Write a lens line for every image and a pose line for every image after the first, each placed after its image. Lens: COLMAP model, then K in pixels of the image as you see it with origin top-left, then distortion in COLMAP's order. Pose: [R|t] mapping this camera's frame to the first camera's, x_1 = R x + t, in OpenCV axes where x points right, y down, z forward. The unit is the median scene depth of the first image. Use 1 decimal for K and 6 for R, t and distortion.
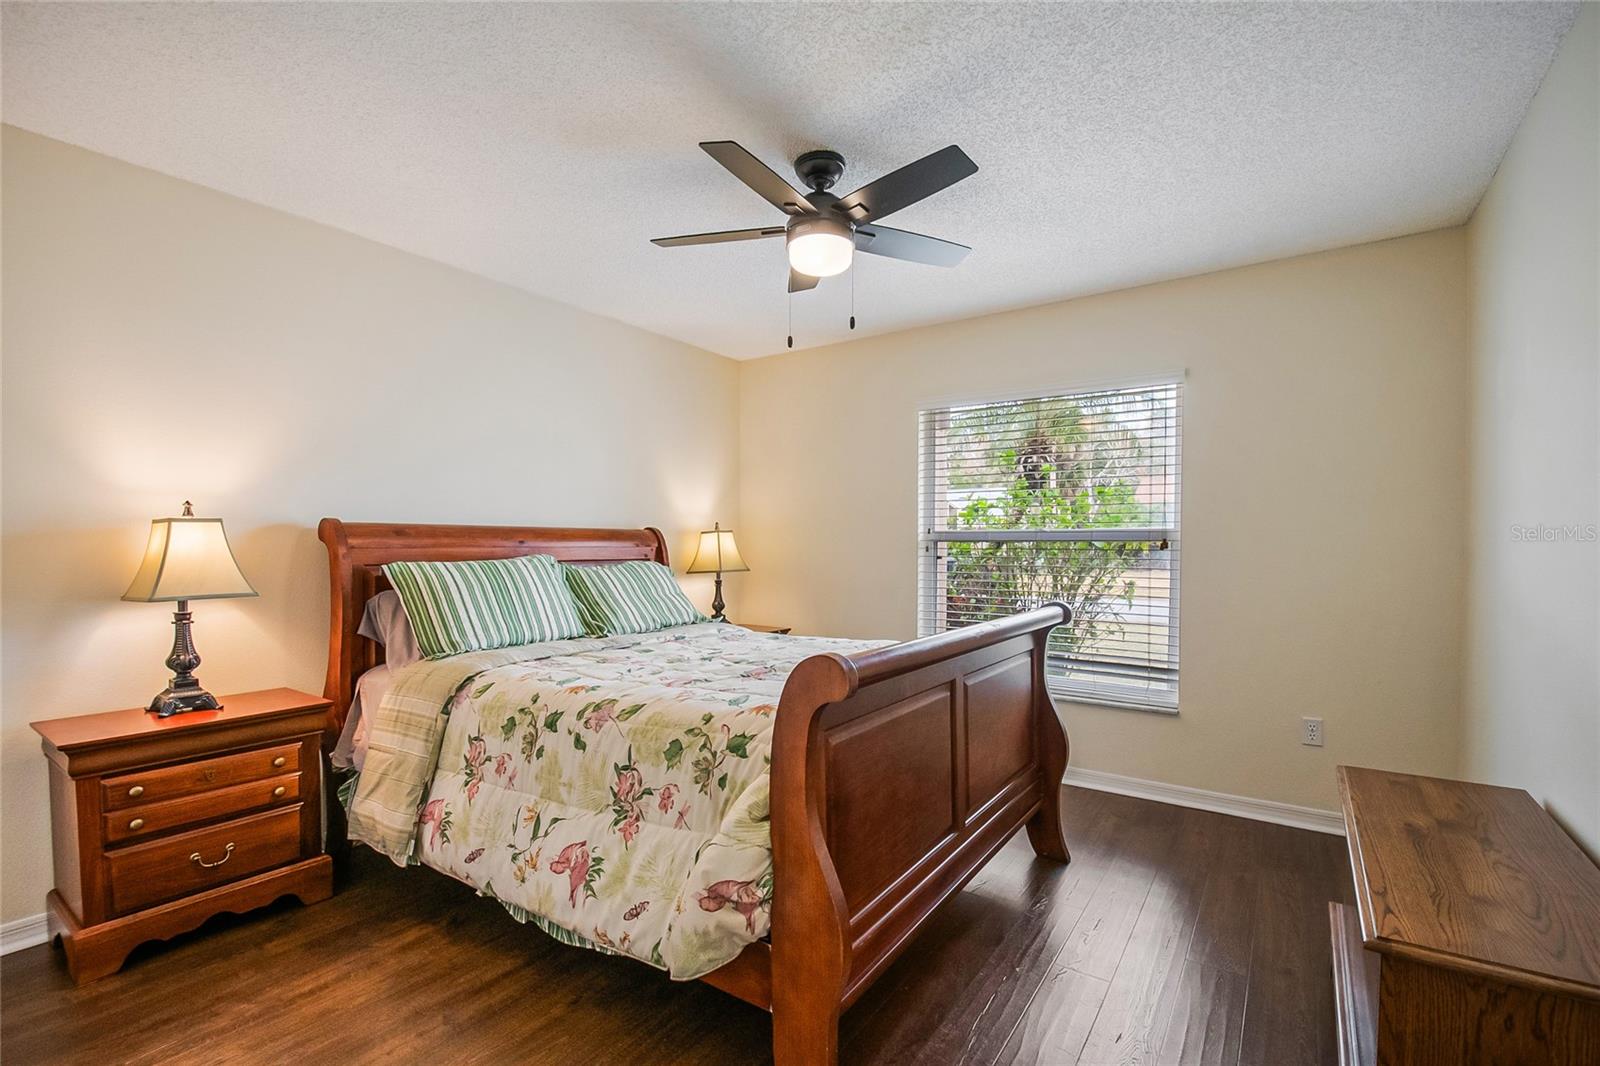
lens RADIAL K [[701.8, 0, 805.5], [0, 701.8, 531.2], [0, 0, 1]] dist [0.009394, -0.014690]
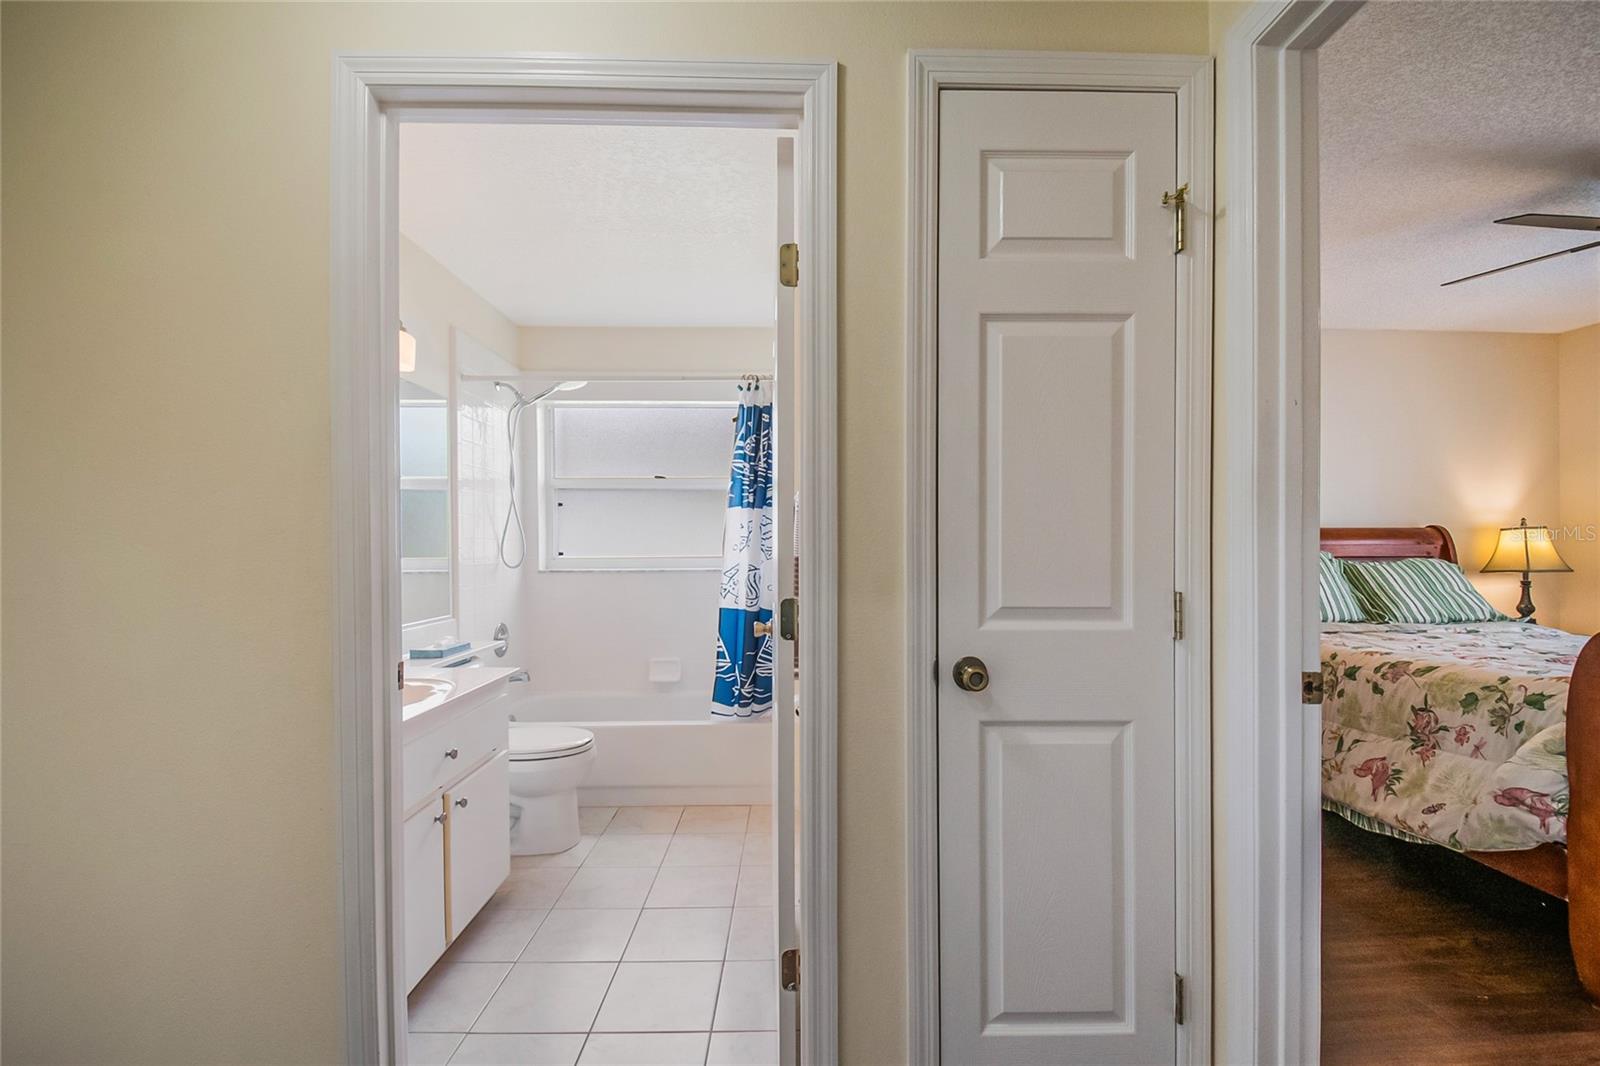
lens RADIAL K [[701.8, 0, 807.3], [0, 701.8, 548.0], [0, 0, 1]] dist [0.009394, -0.014690]
pose [[0.595764, -0.003122, -0.803154, 0.119277], [0.022467, 0.999666, 0.012779, -0.014200], [0.802845, -0.025658, 0.595635, -0.729749]]
